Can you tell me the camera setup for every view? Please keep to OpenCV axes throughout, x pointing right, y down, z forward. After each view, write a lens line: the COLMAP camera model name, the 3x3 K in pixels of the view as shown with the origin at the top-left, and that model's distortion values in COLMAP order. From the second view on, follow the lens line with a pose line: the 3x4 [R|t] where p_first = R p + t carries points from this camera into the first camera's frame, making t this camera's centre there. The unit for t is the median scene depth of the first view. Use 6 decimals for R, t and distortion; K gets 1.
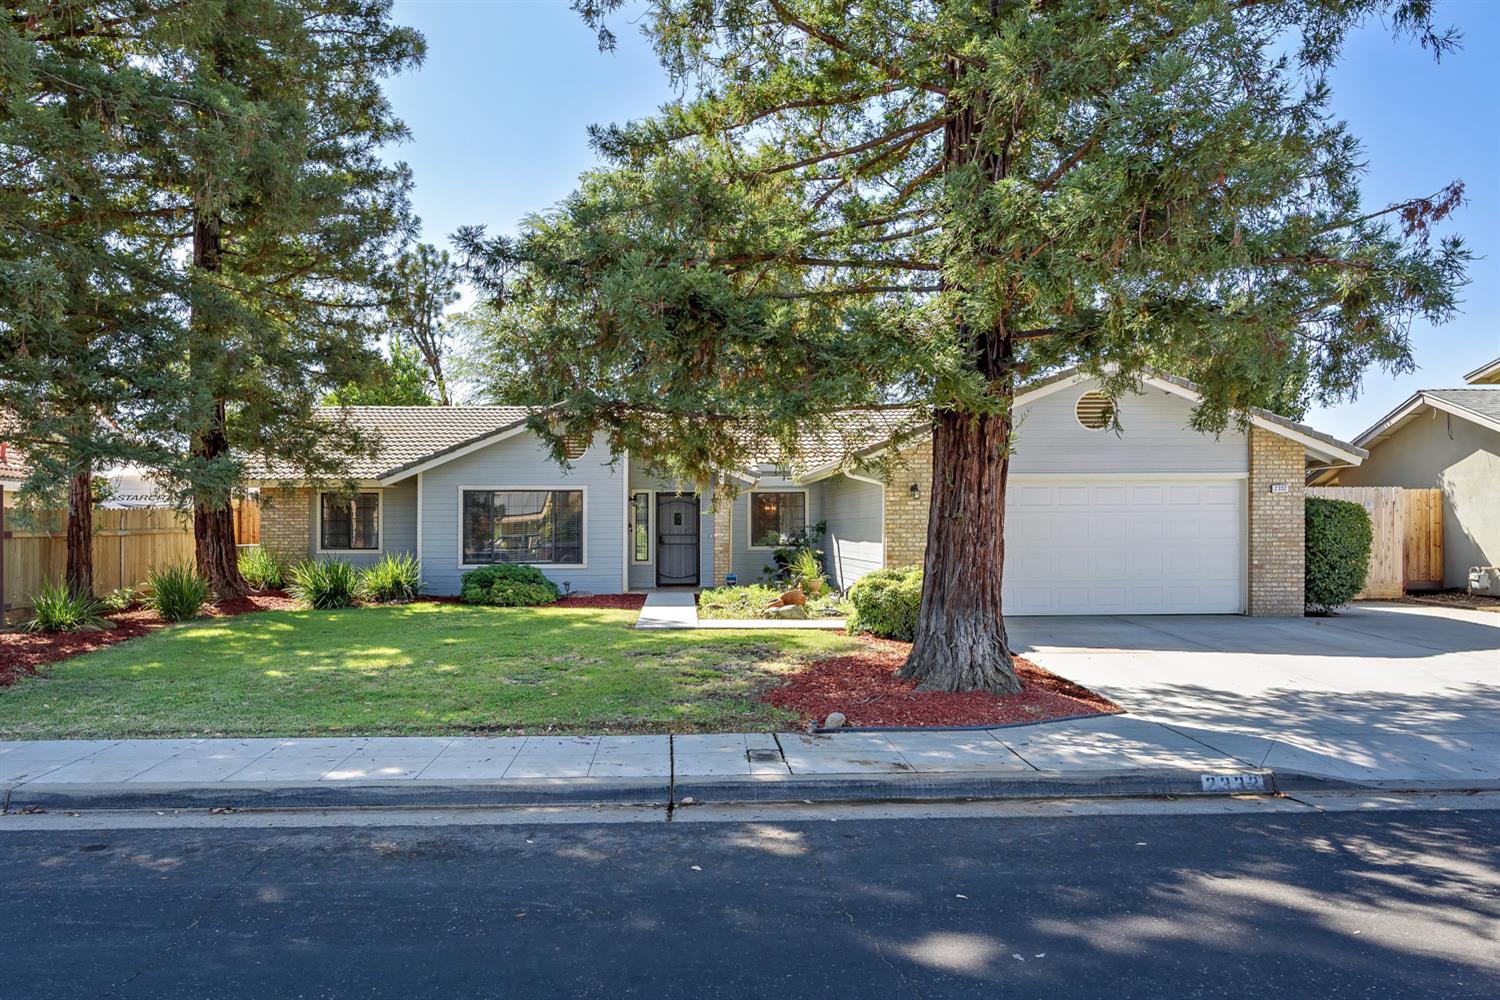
lens RADIAL K [[868.2, 0, 748.4], [0, 868.2, 501.8], [0, 0, 1]] dist [-0.001976, 0.001230]
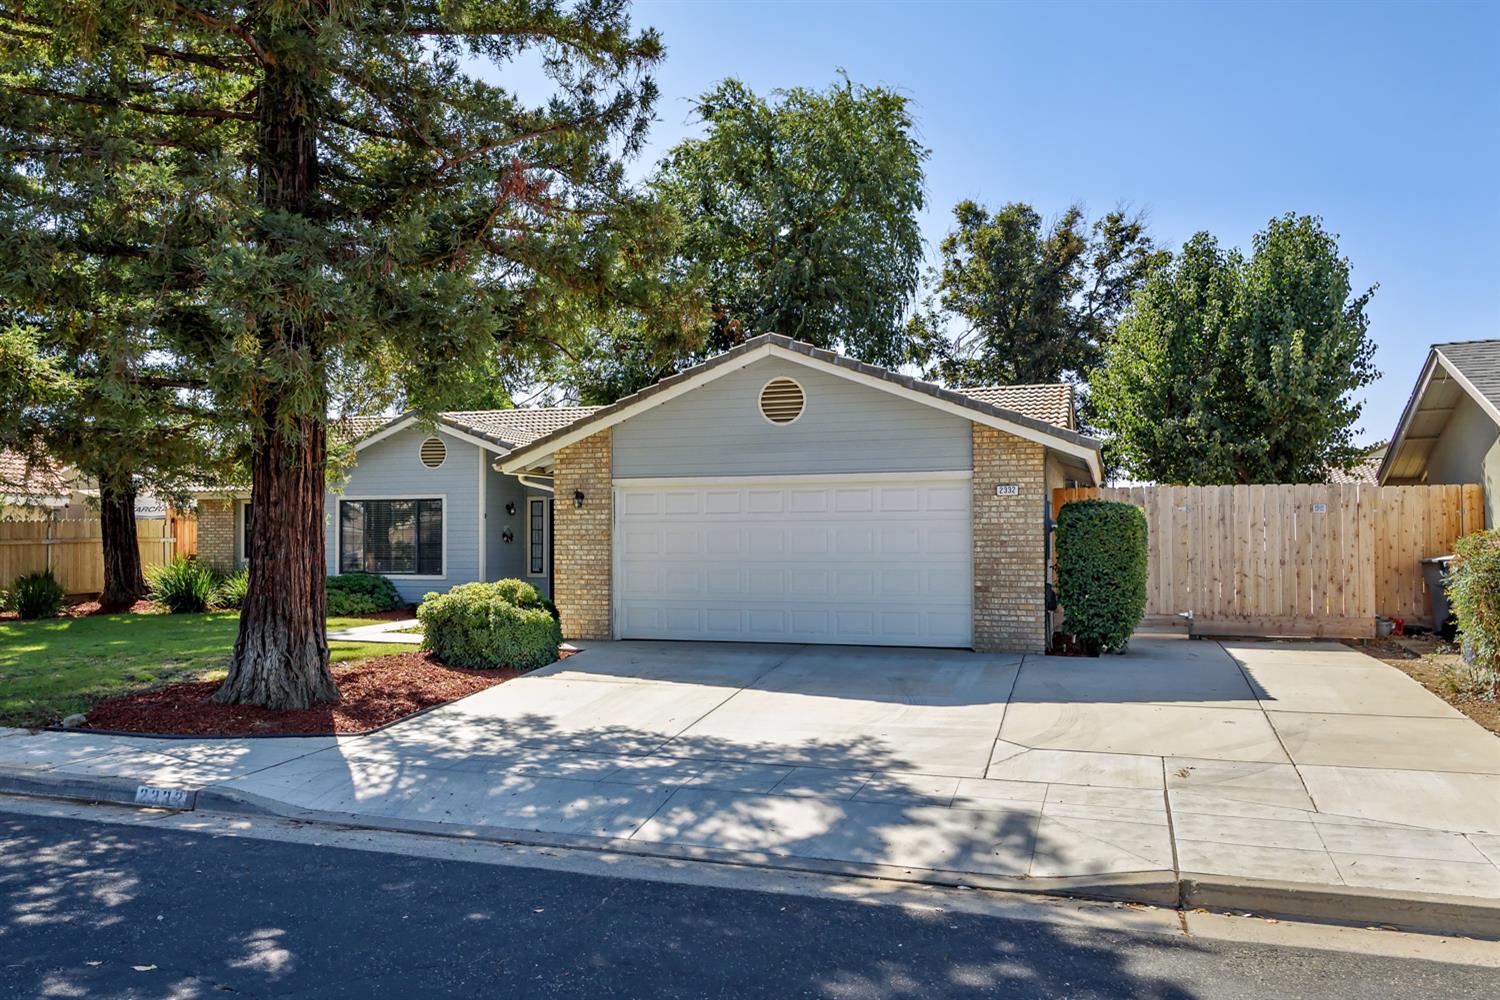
lens RADIAL K [[1029.9, 0, 791.9], [0, 1029.9, 503.6], [0, 0, 1]] dist [-0.017645, 0.000475]
pose [[0.945687, -0.008955, -0.324956, 1.222741], [0.008458, 0.999960, -0.002941, -0.003762], [0.324970, 0.000033, 0.945724, 0.089325]]
